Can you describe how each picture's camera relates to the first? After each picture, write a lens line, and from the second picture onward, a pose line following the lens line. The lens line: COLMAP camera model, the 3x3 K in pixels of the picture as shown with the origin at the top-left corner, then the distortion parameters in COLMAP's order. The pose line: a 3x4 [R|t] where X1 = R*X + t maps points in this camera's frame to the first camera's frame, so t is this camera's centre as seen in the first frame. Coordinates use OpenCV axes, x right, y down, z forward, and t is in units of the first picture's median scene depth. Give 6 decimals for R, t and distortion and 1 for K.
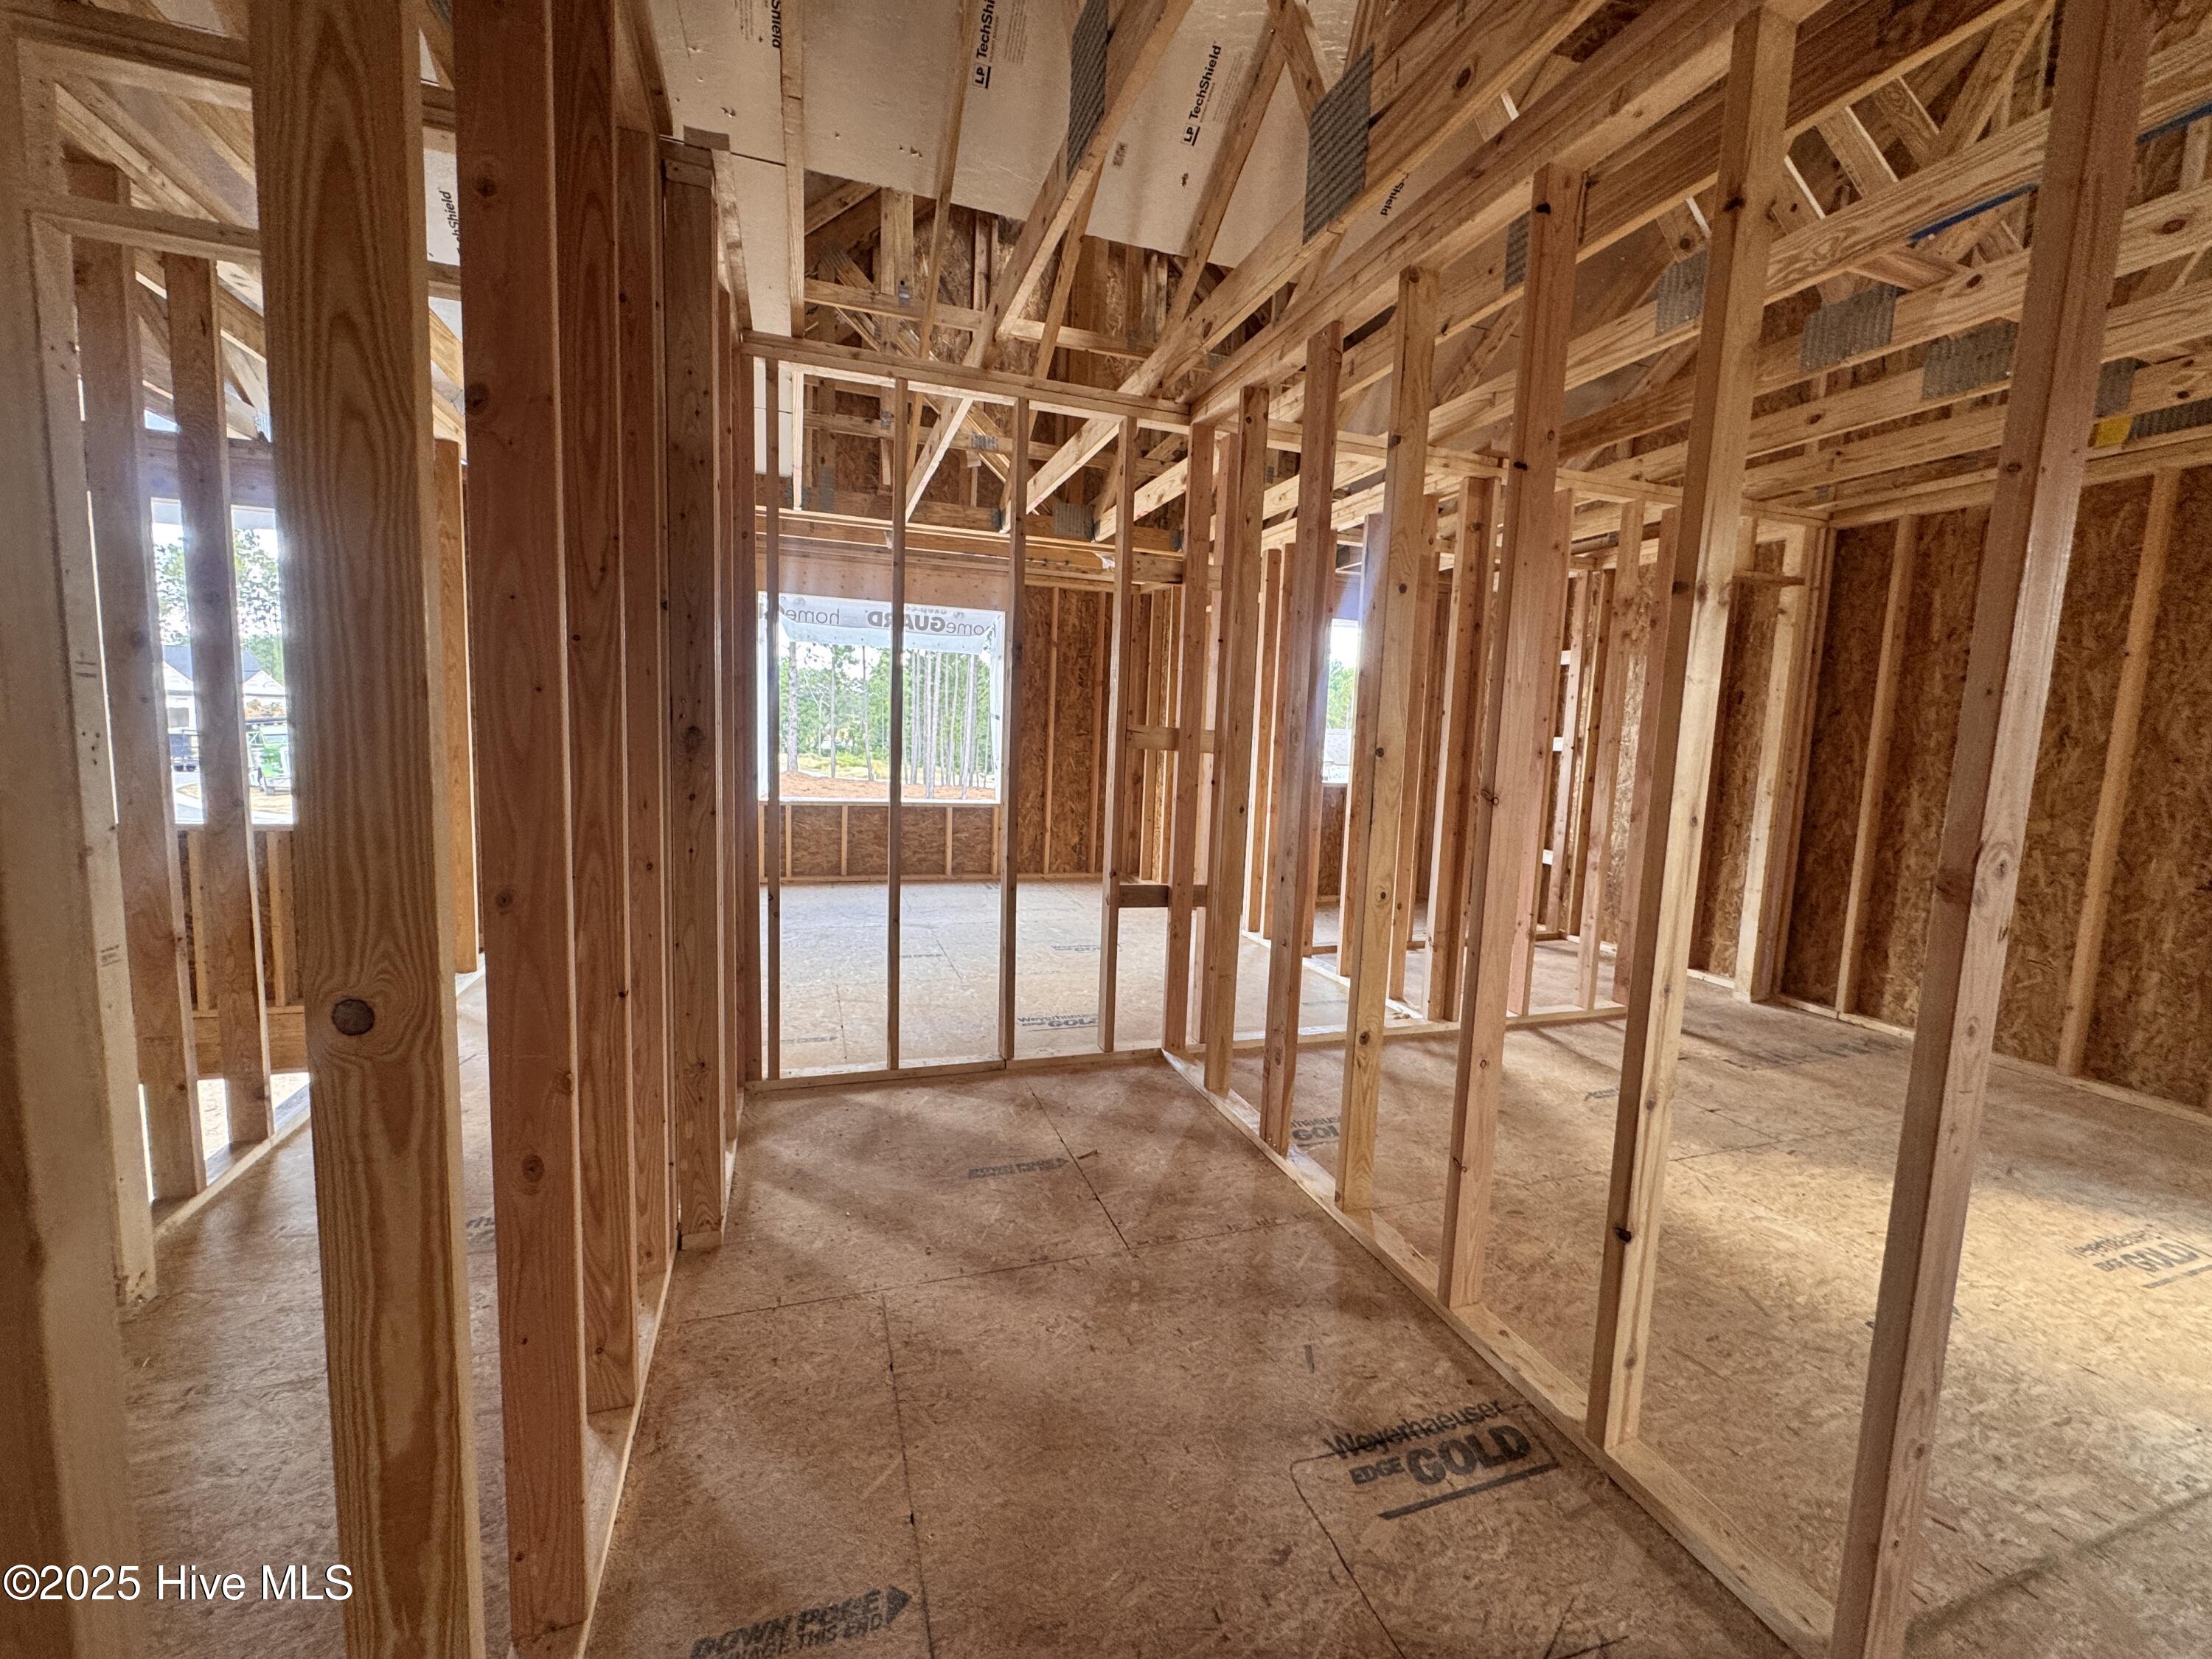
lens RADIAL K [[880.5, 0, 1104.8], [0, 880.5, 820.4], [0, 0, 1]] dist [-0.002891, 0.000493]
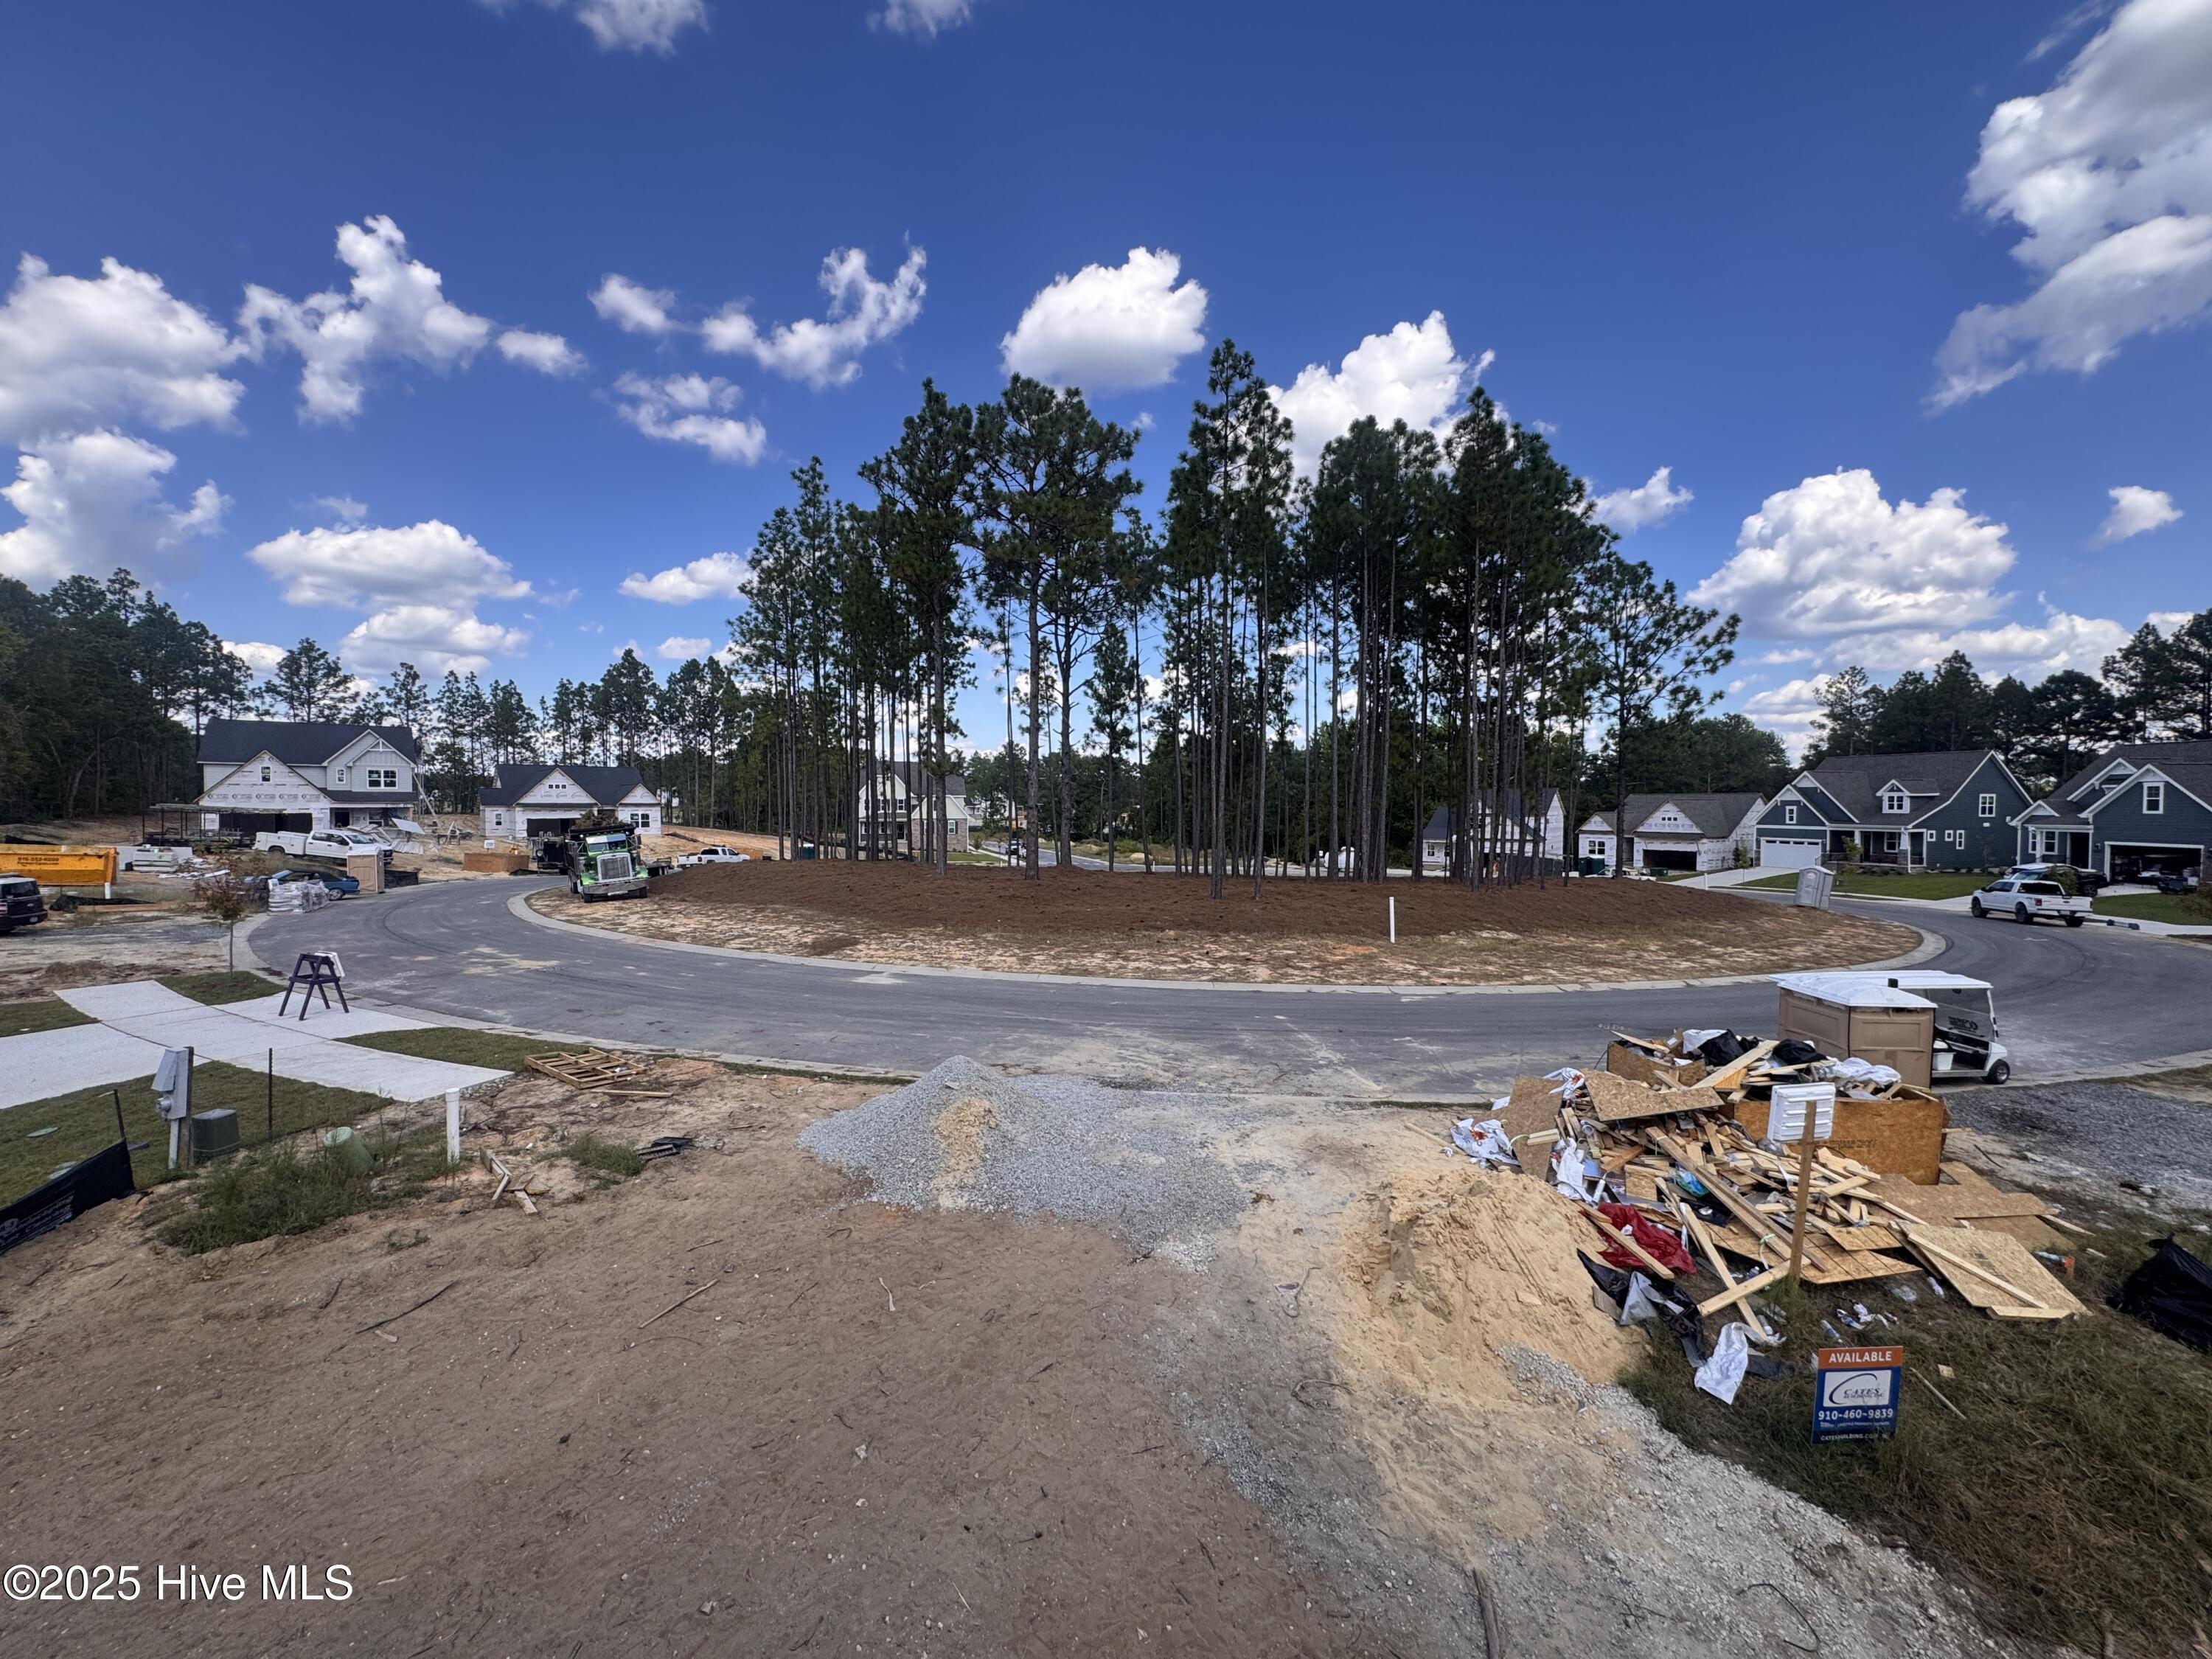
lens RADIAL K [[880.5, 0, 1103.4], [0, 880.5, 829.0], [0, 0, 1]] dist [-0.002891, 0.000493]
pose [[0.951234, -0.031013, -0.306906, -0.224410], [0.006357, 0.996693, -0.081012, -0.125495], [0.308403, 0.075110, 0.948286, 0.914112]]
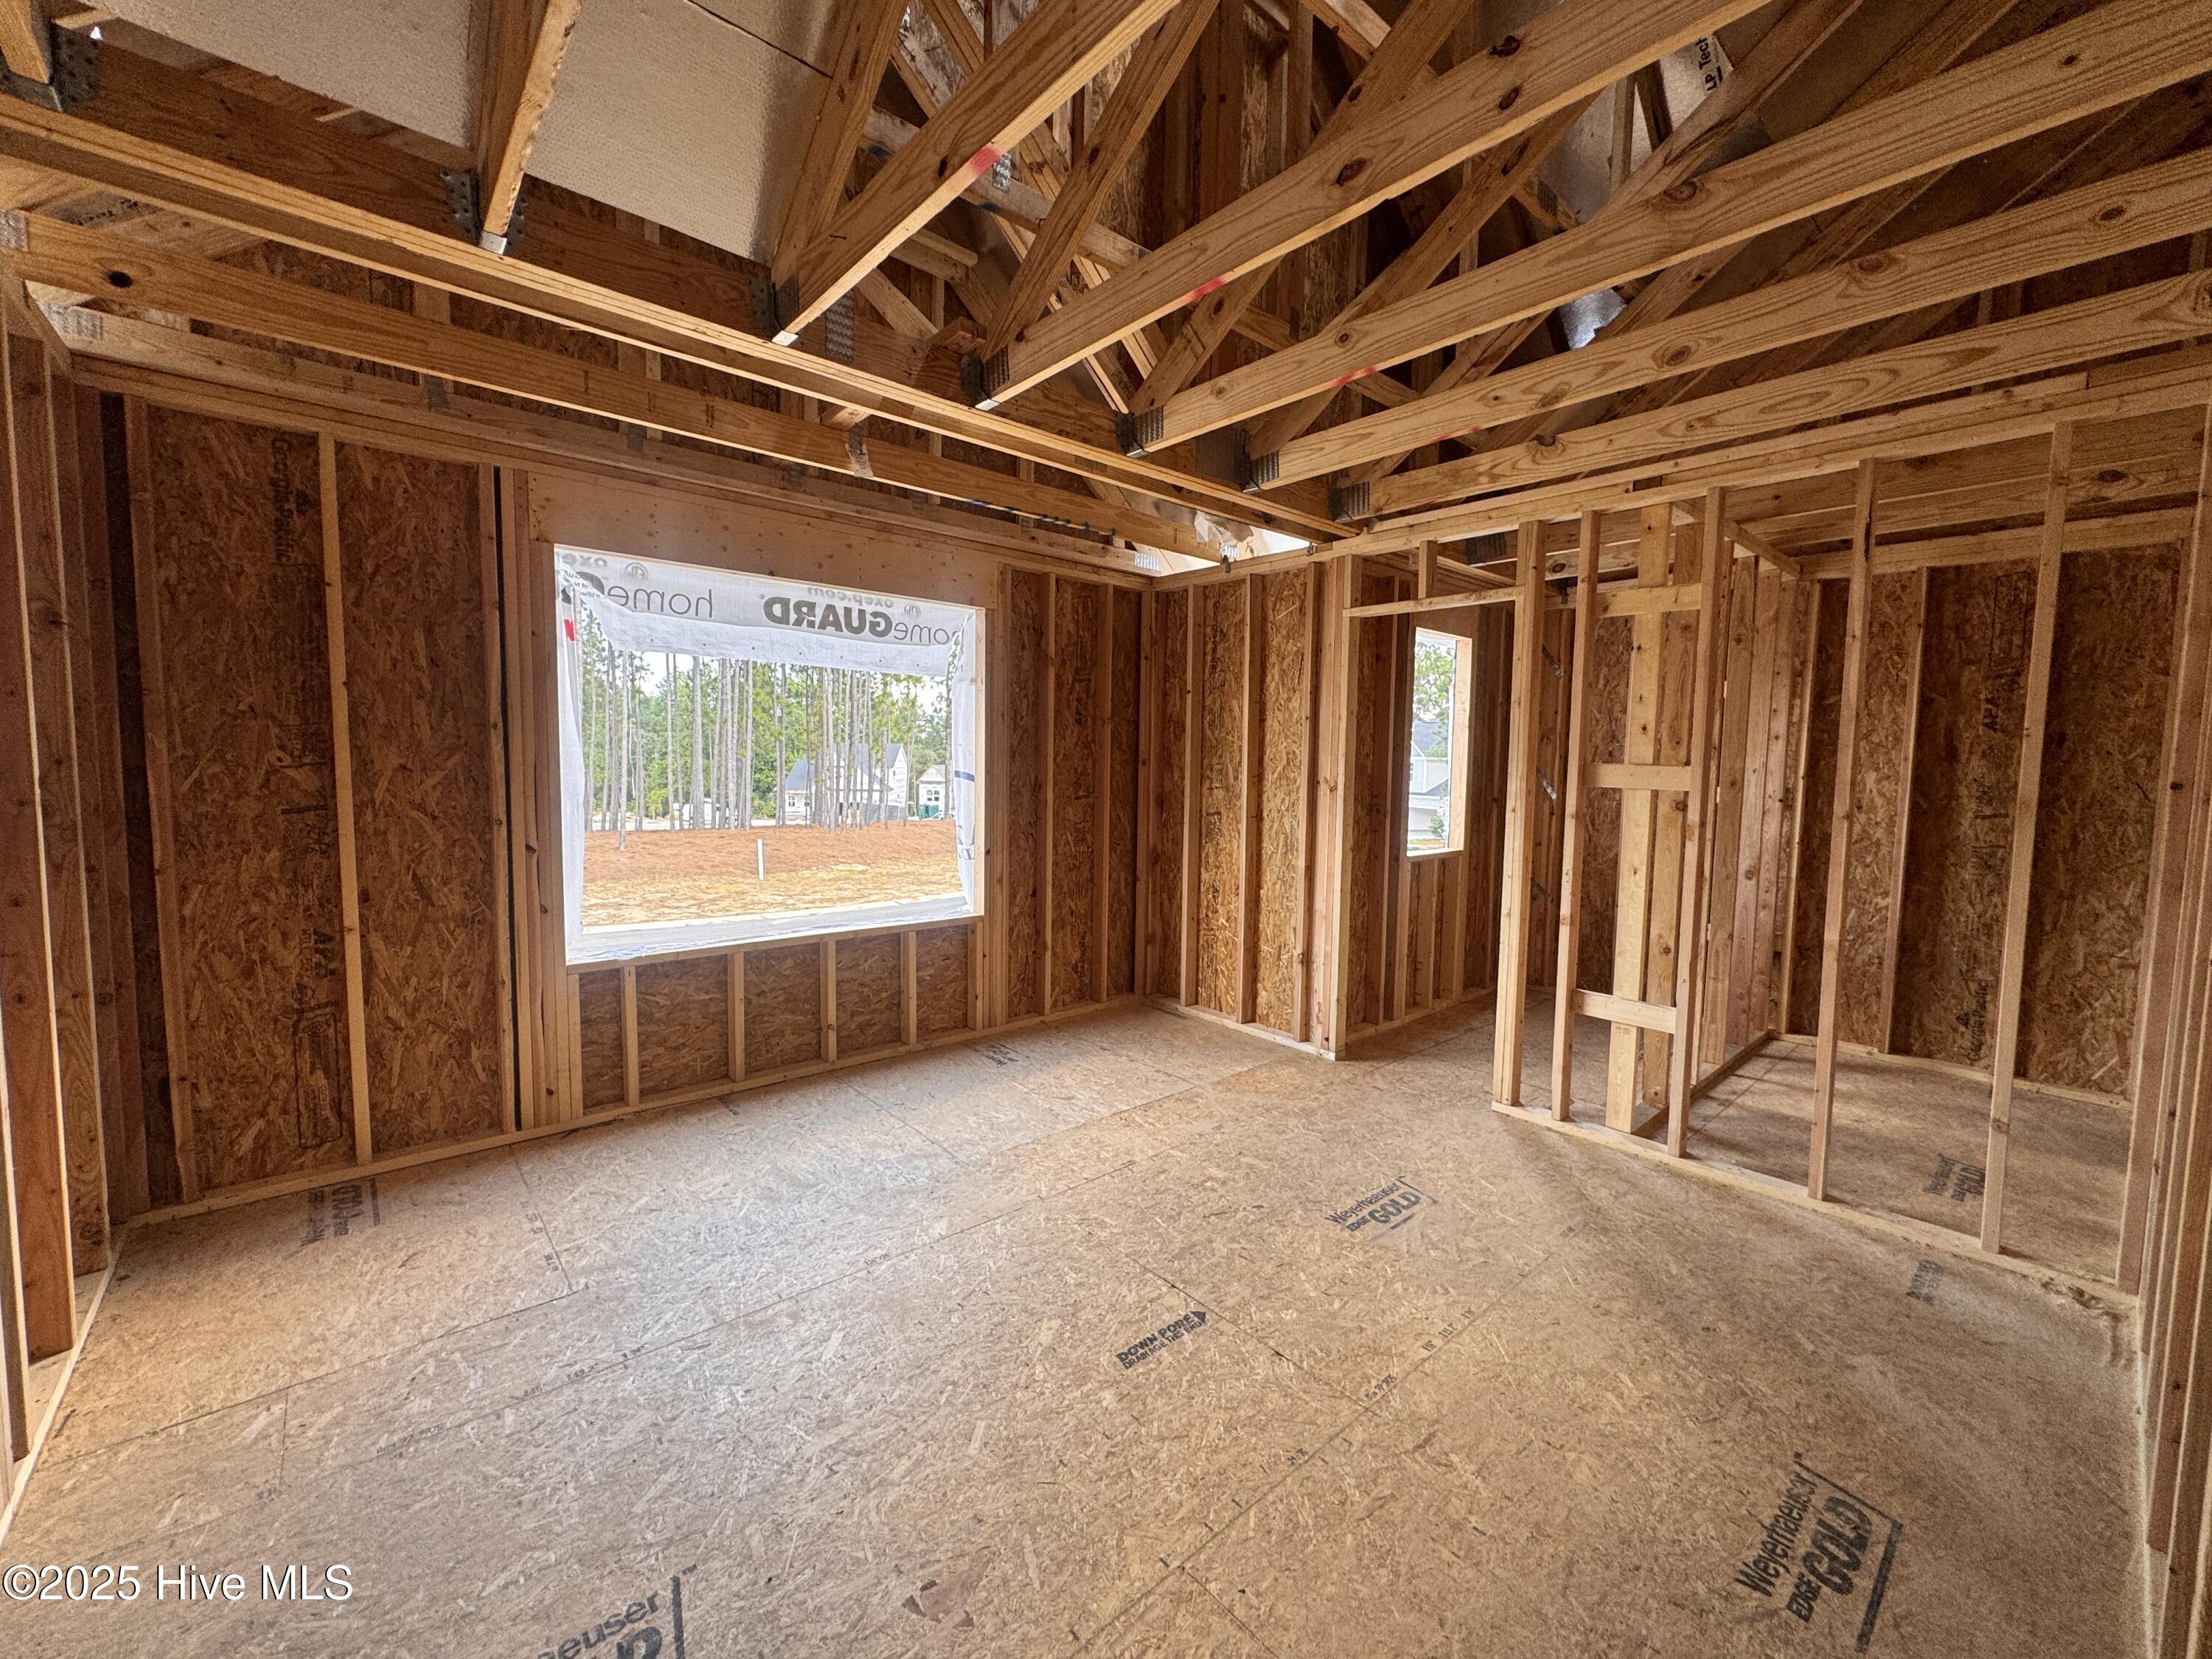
lens RADIAL K [[880.5, 0, 1100.8], [0, 880.5, 827.3], [0, 0, 1]] dist [-0.002891, 0.000493]
pose [[0.927098, -0.053765, 0.370943, -0.262841], [0.059874, 0.998194, -0.004964, -0.071355], [-0.370006, 0.026812, 0.928642, 0.380233]]
